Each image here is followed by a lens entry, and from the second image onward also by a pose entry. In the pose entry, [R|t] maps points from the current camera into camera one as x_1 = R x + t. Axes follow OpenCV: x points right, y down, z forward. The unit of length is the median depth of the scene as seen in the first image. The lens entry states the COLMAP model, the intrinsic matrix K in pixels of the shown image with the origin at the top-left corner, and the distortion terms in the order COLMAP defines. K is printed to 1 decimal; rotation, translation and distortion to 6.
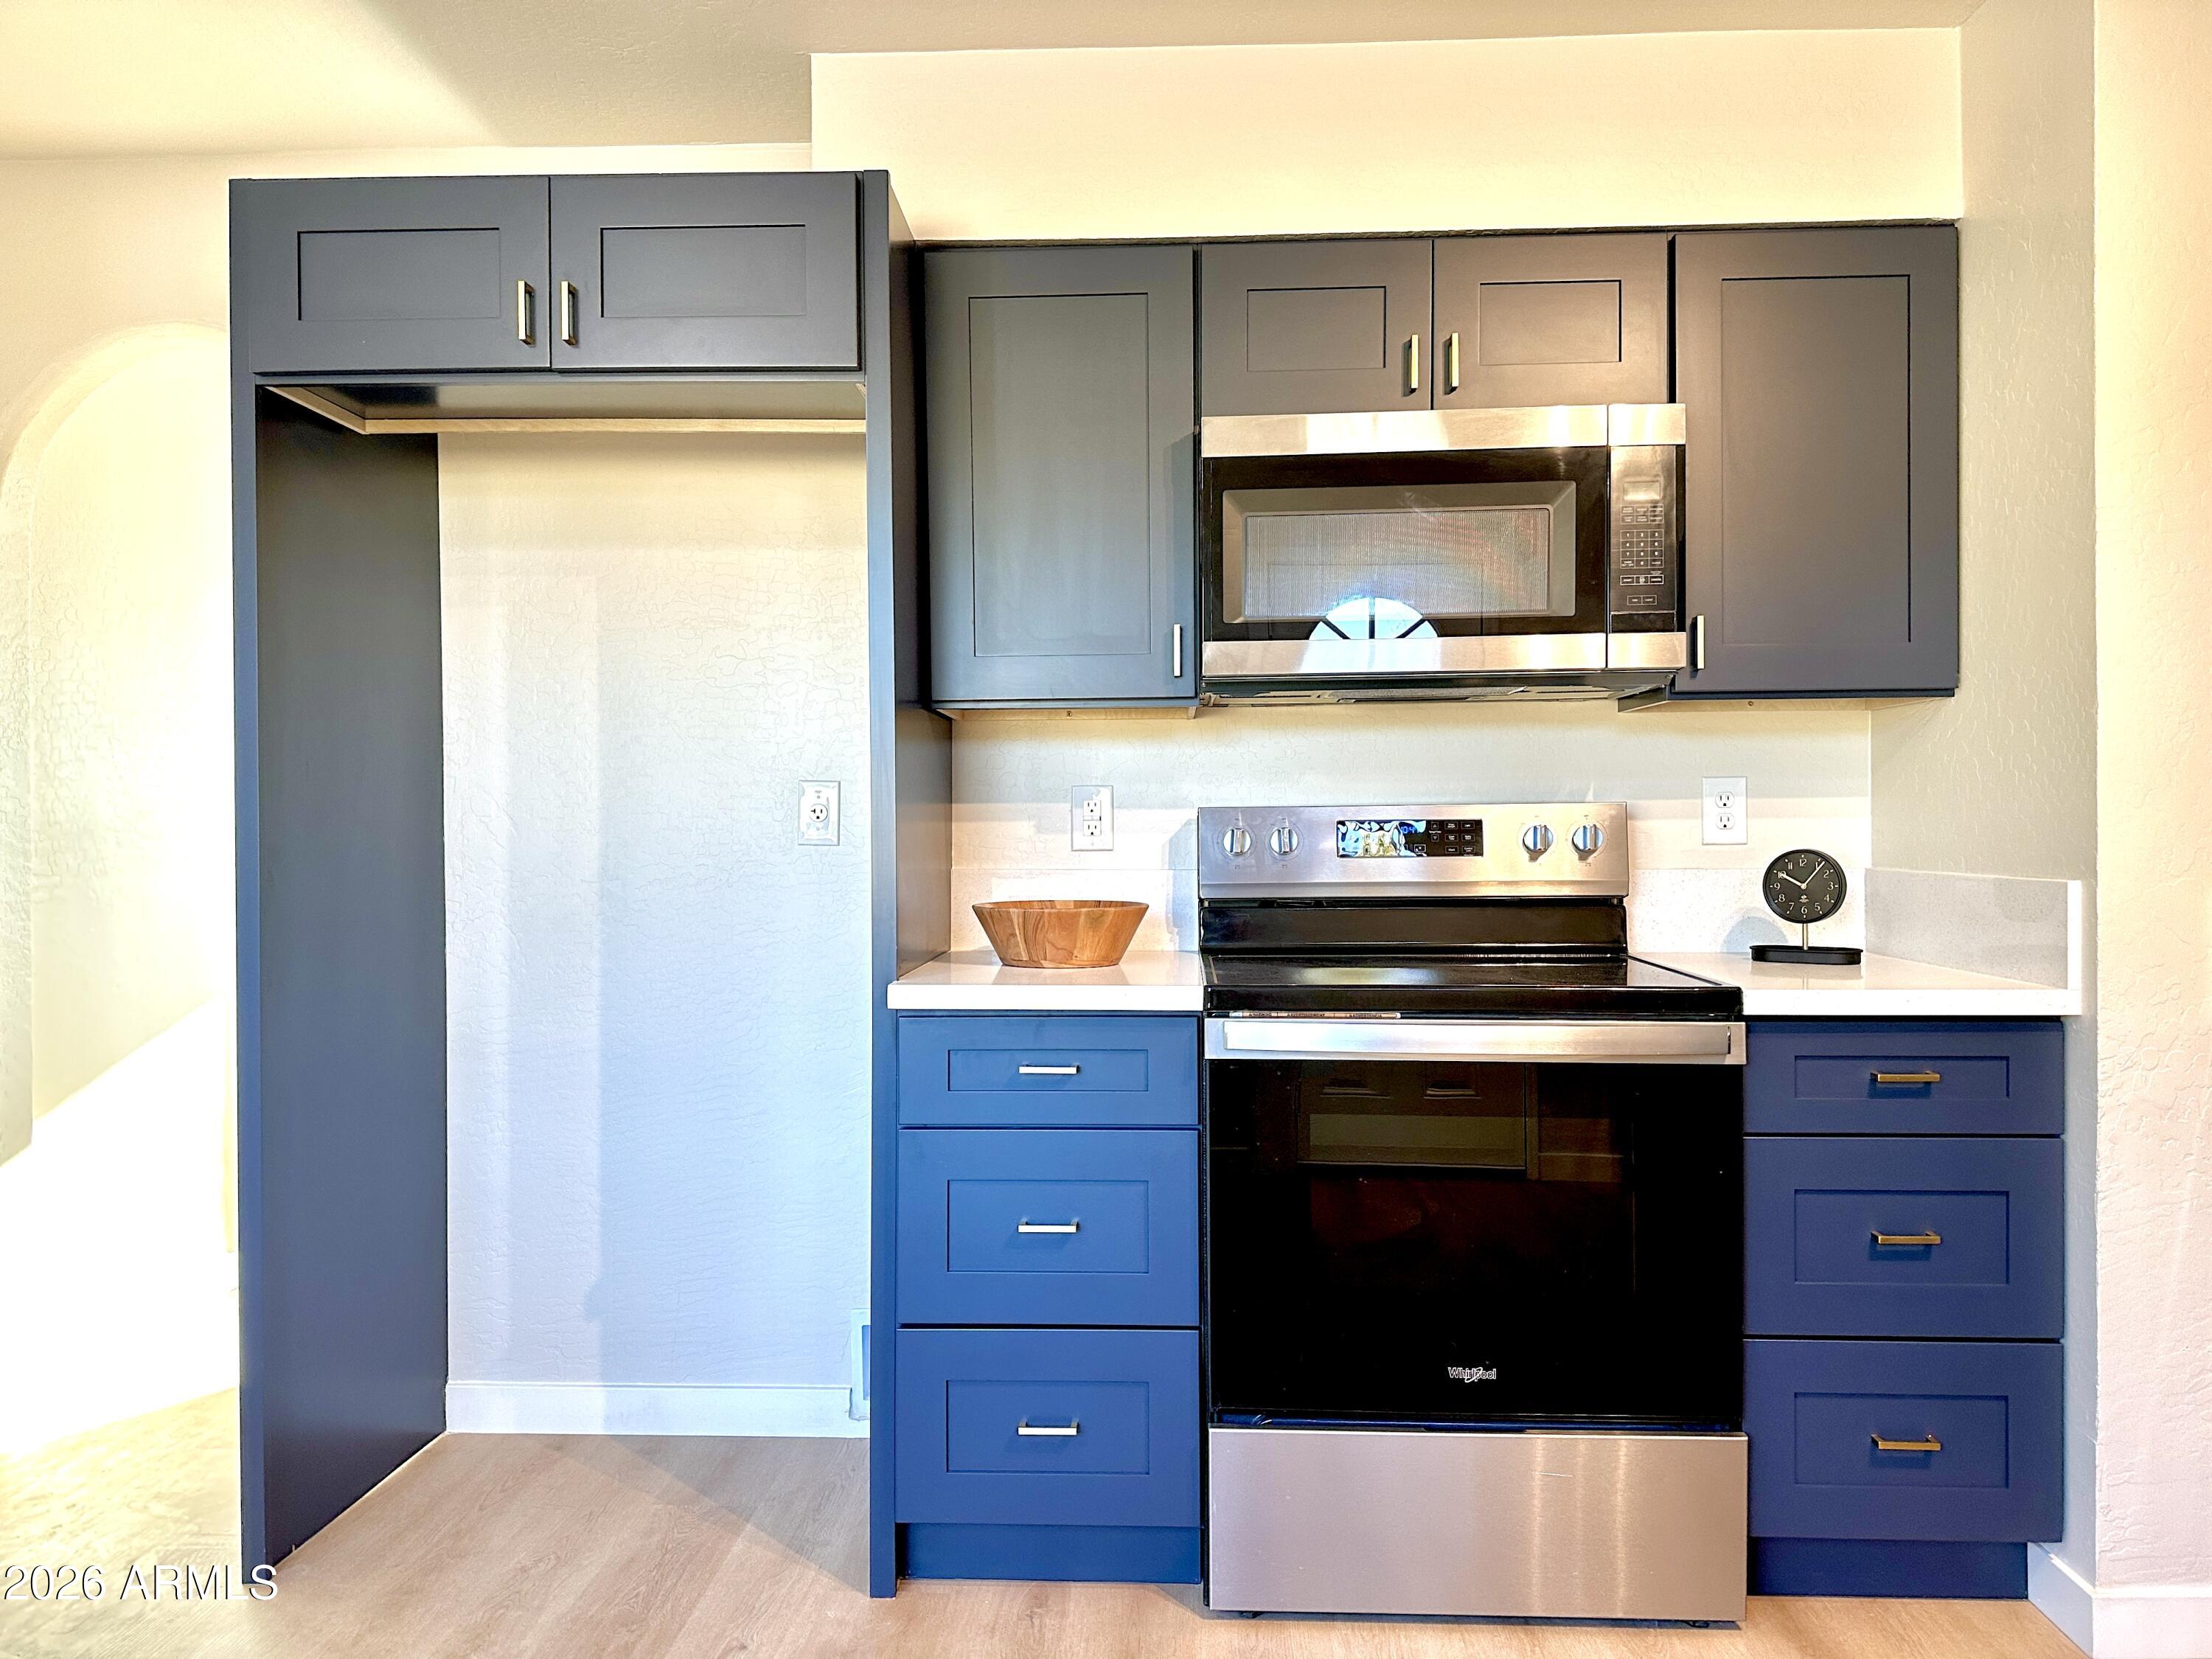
lens RADIAL K [[1561.6, 0, 1098.4], [0, 1561.6, 837.3], [0, 0, 1]] dist [0.043753, -0.066062]
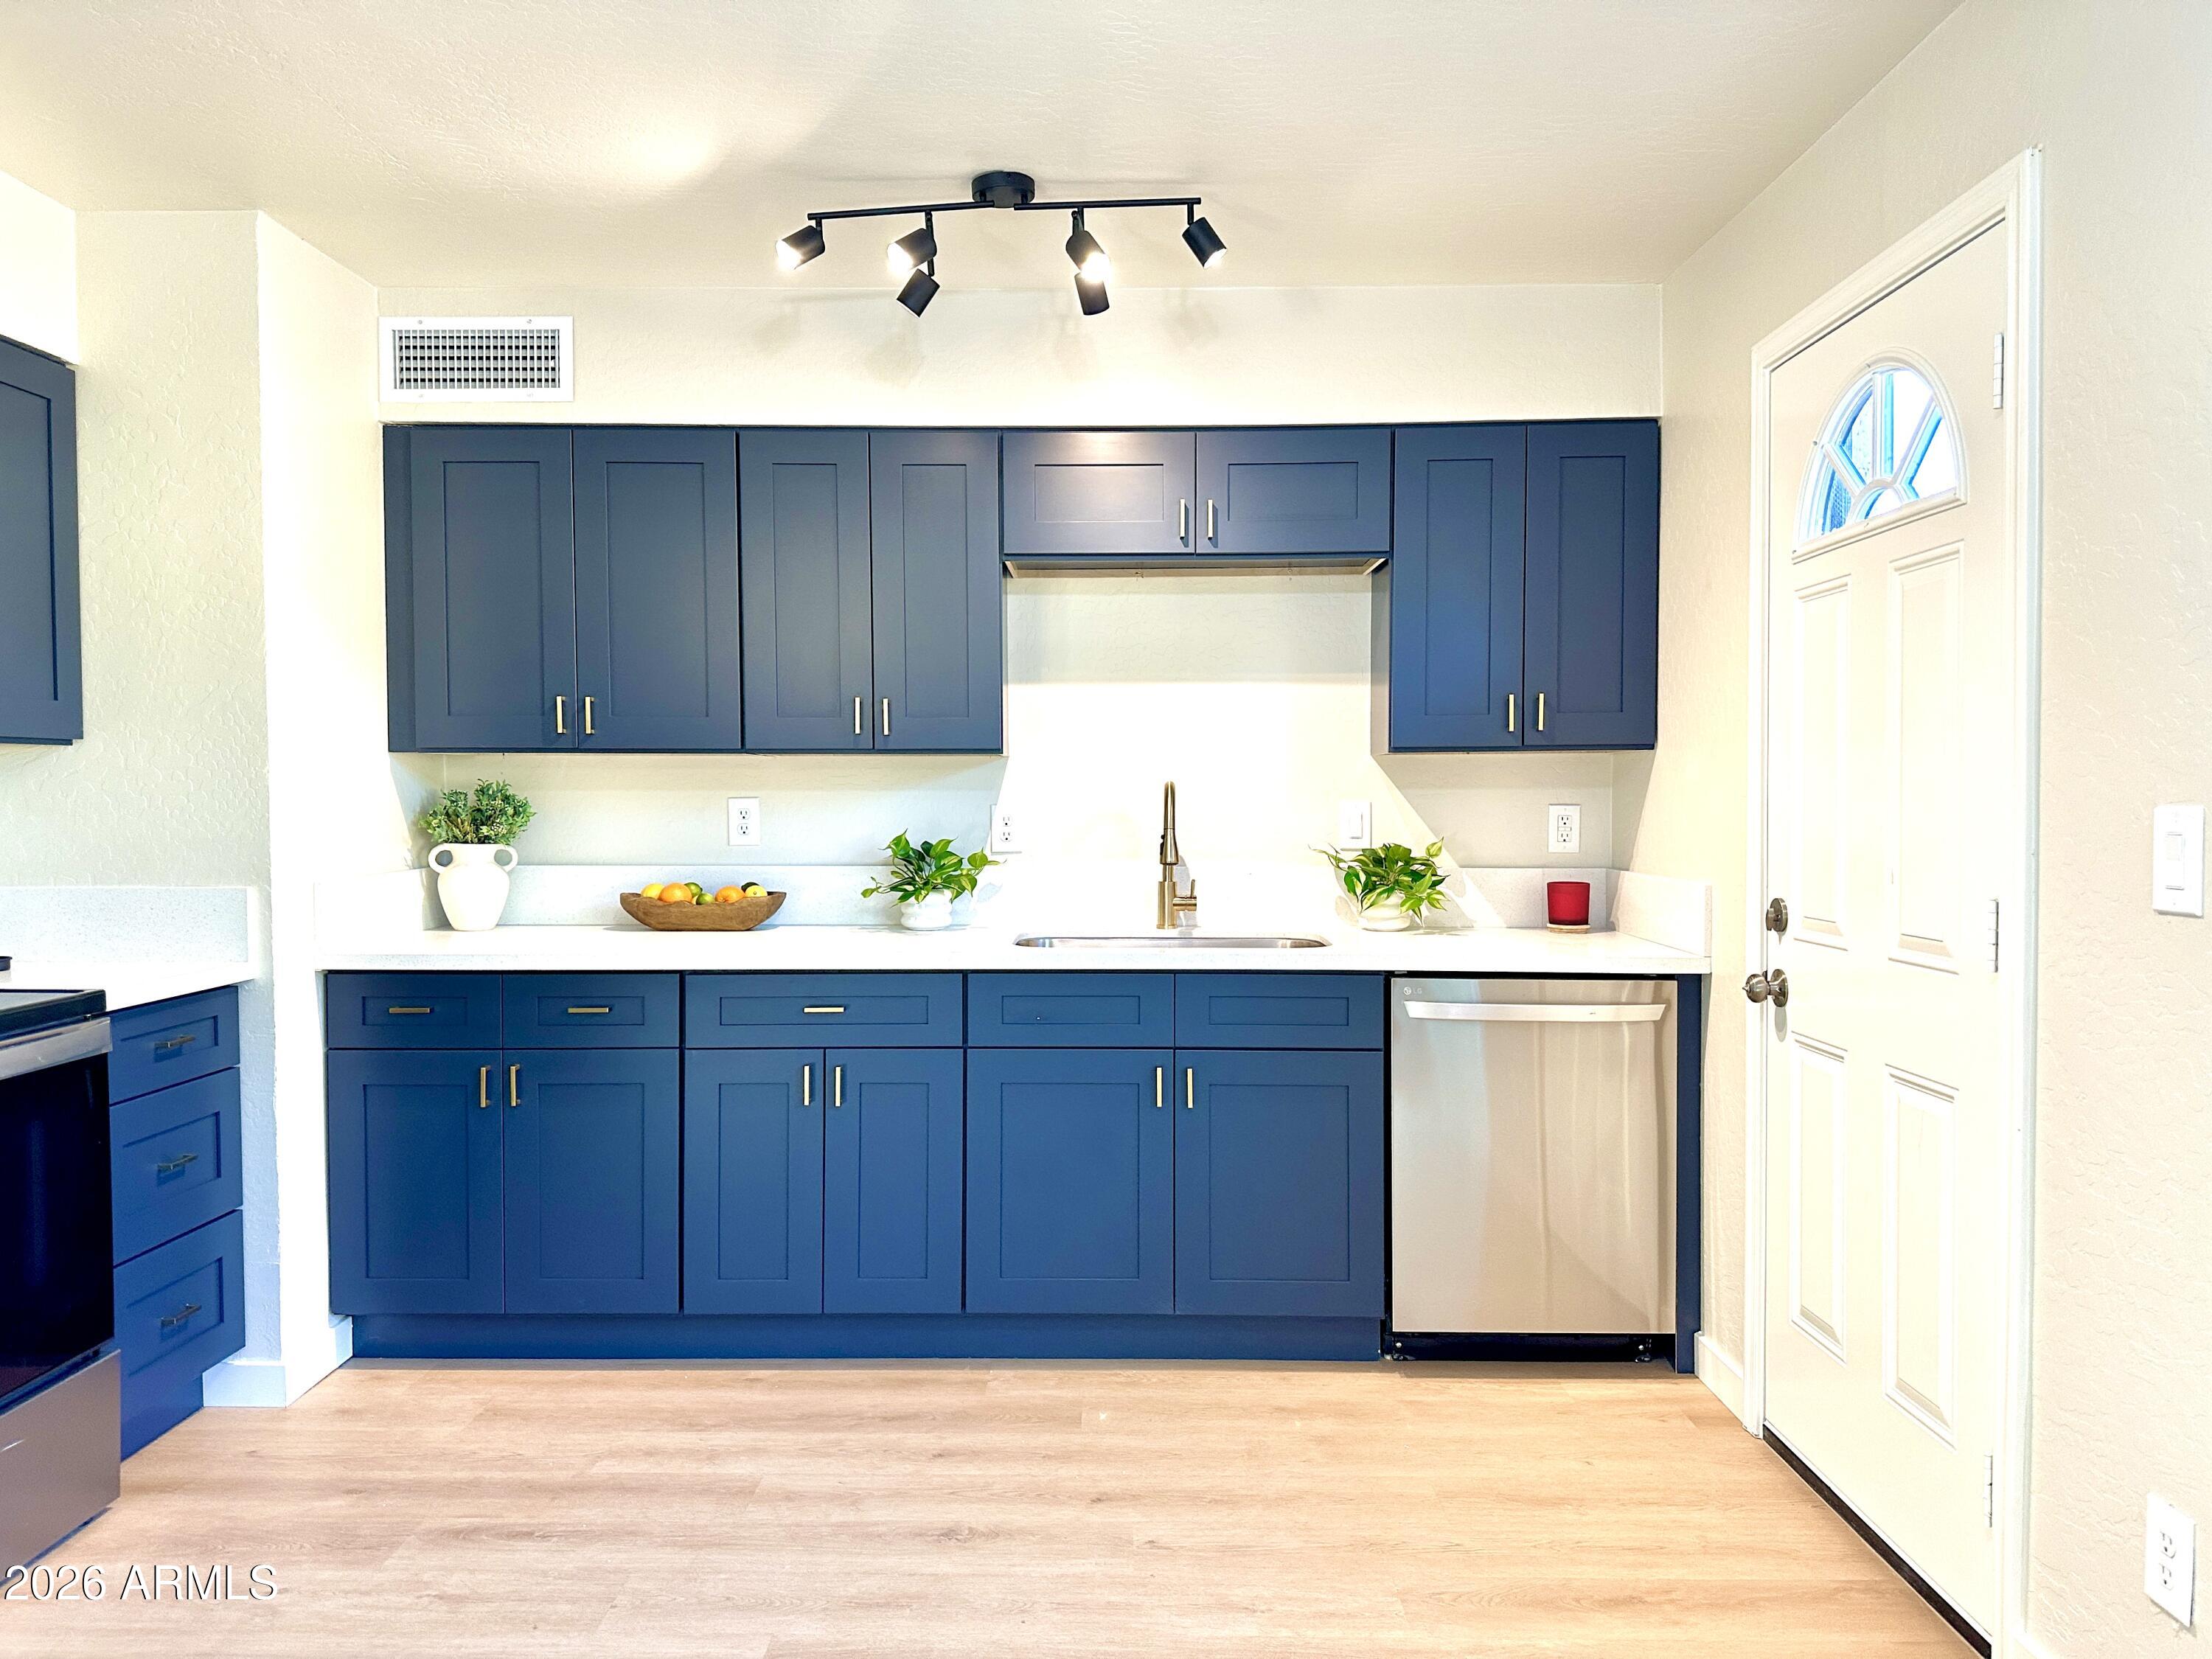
lens RADIAL K [[1561.6, 0, 1098.4], [0, 1561.6, 837.3], [0, 0, 1]] dist [0.043753, -0.066062]
pose [[-0.038998, -0.028975, 0.998819, -0.783822], [0.006968, 0.999547, 0.029268, -0.050476], [-0.999215, 0.008101, -0.038778, 0.246799]]
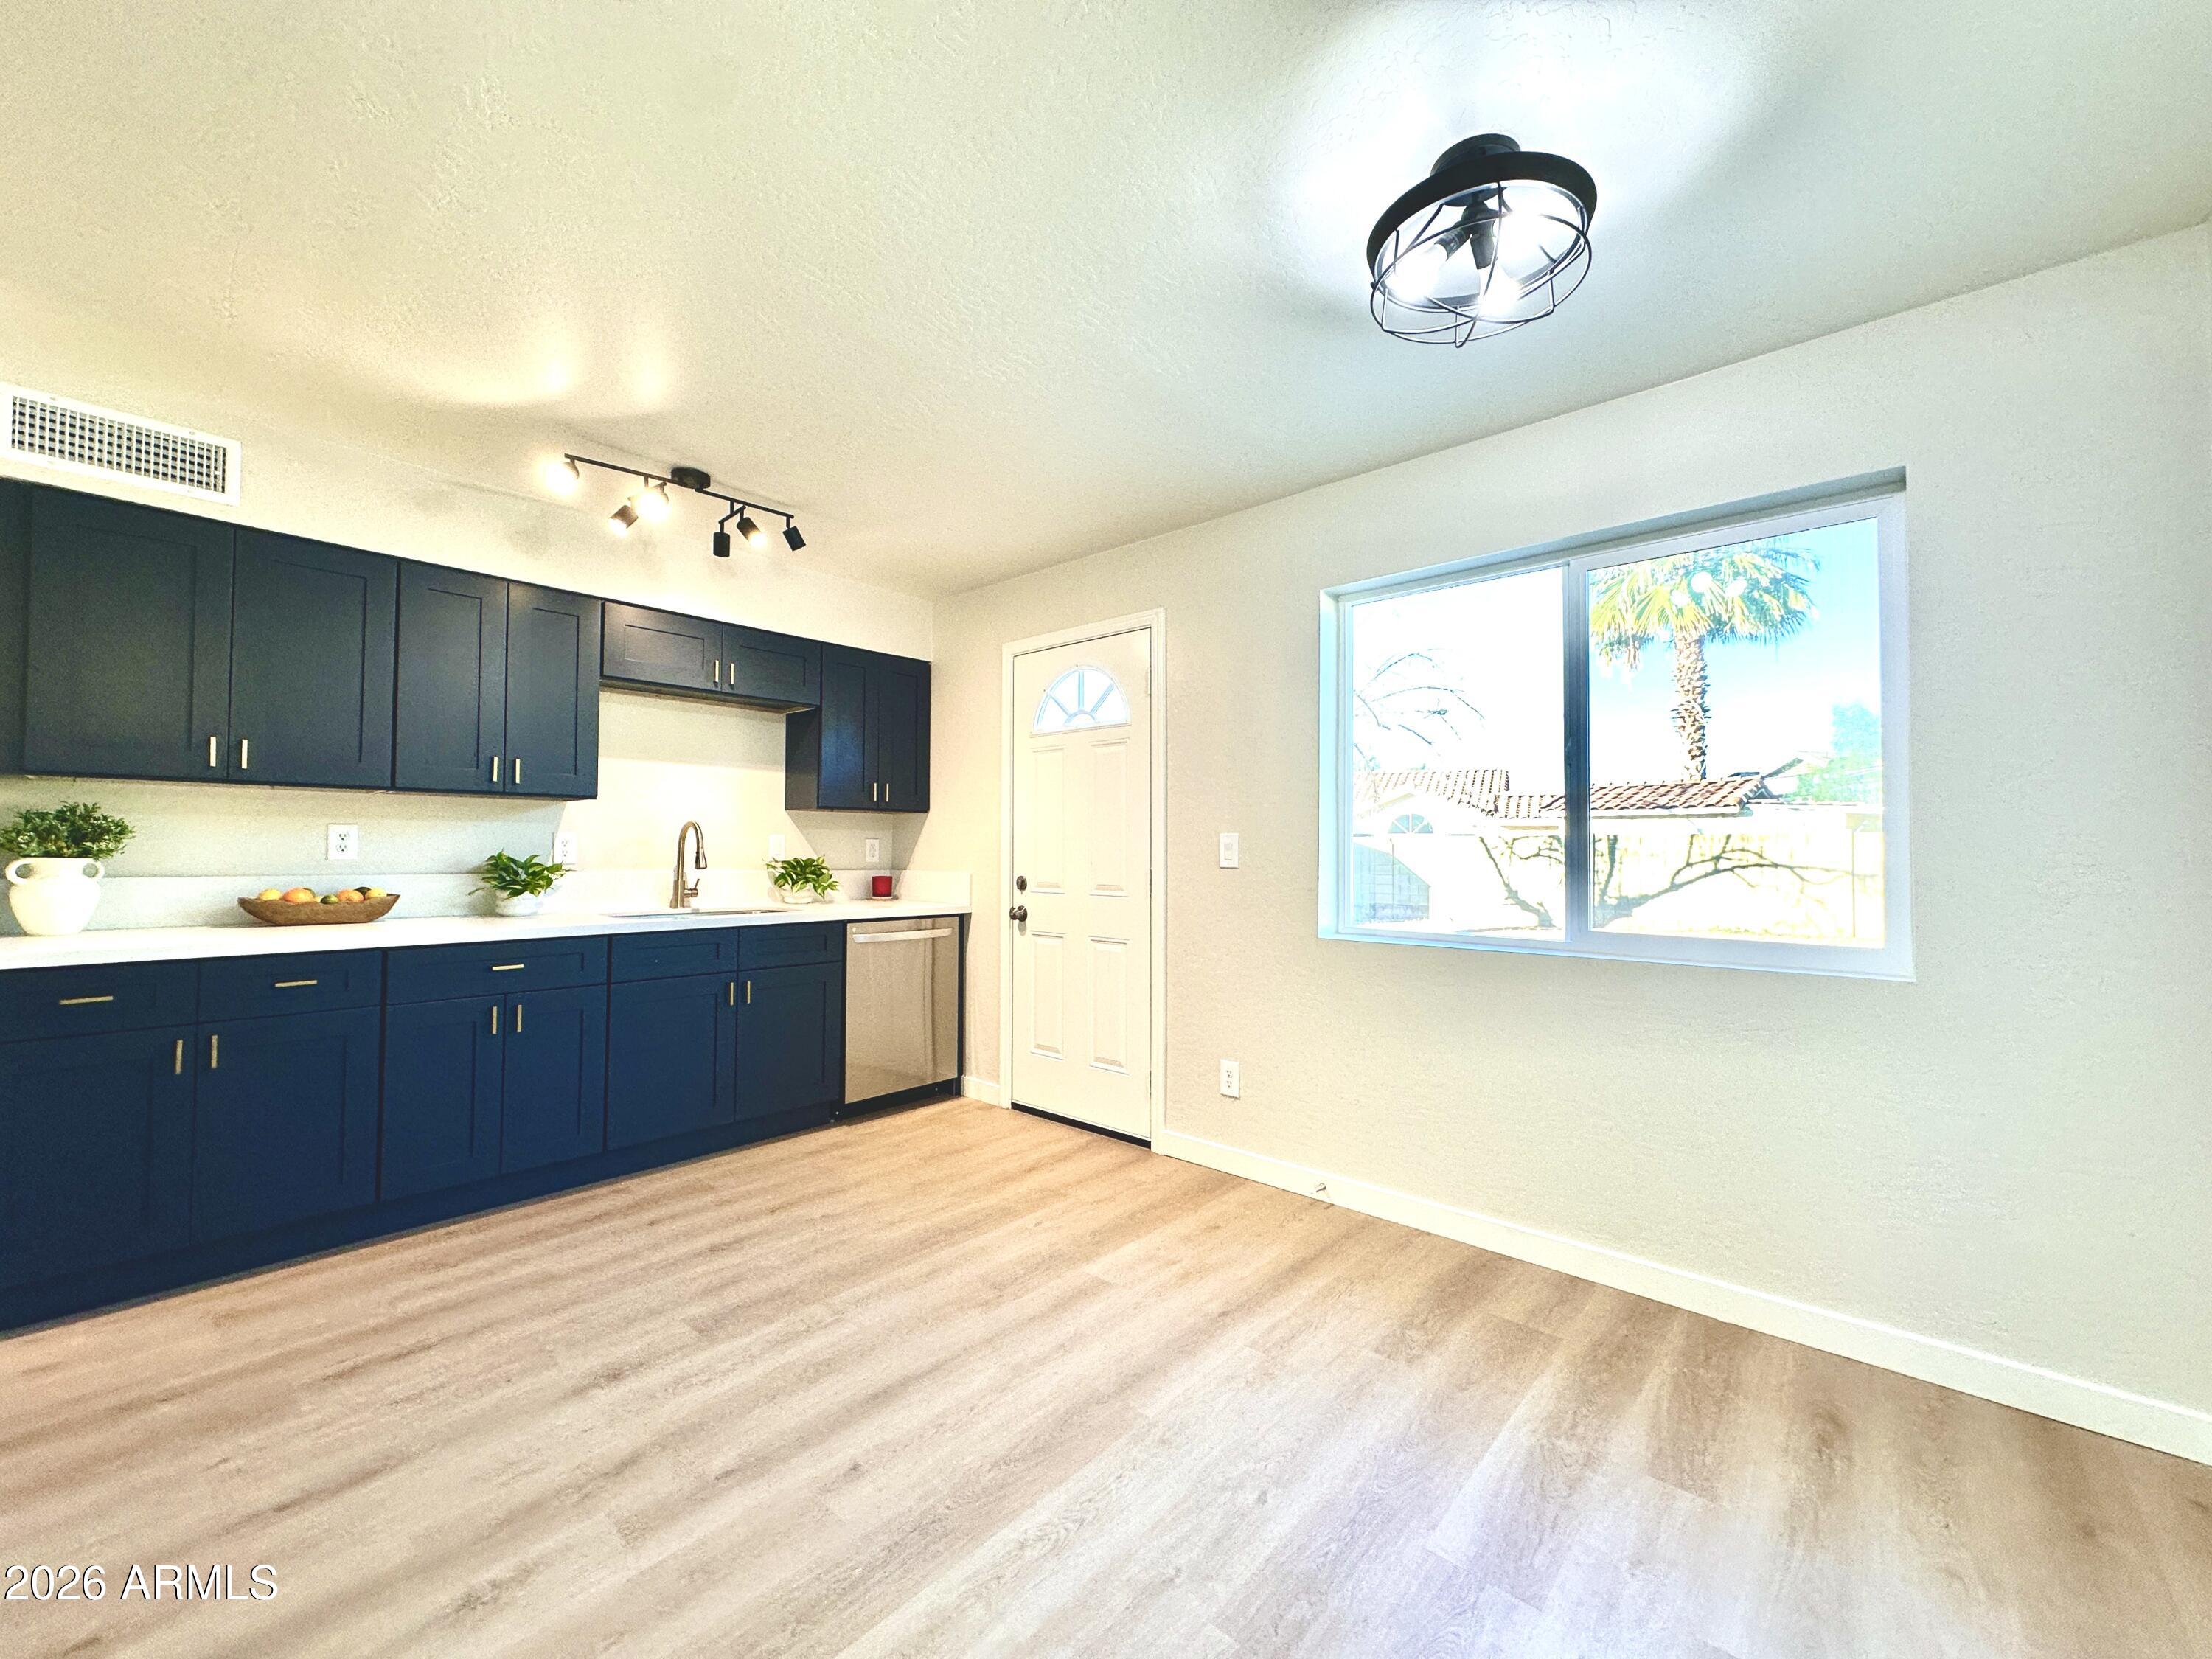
lens RADIAL K [[882.5, 0, 1106.0], [0, 882.5, 829.5], [0, 0, 1]] dist [-0.001214, 0.000120]
pose [[-0.780132, 0.009031, 0.625549, -0.733953], [-0.003112, 0.999827, -0.018315, -0.019665], [-0.625607, -0.016235, -0.779970, 0.861064]]
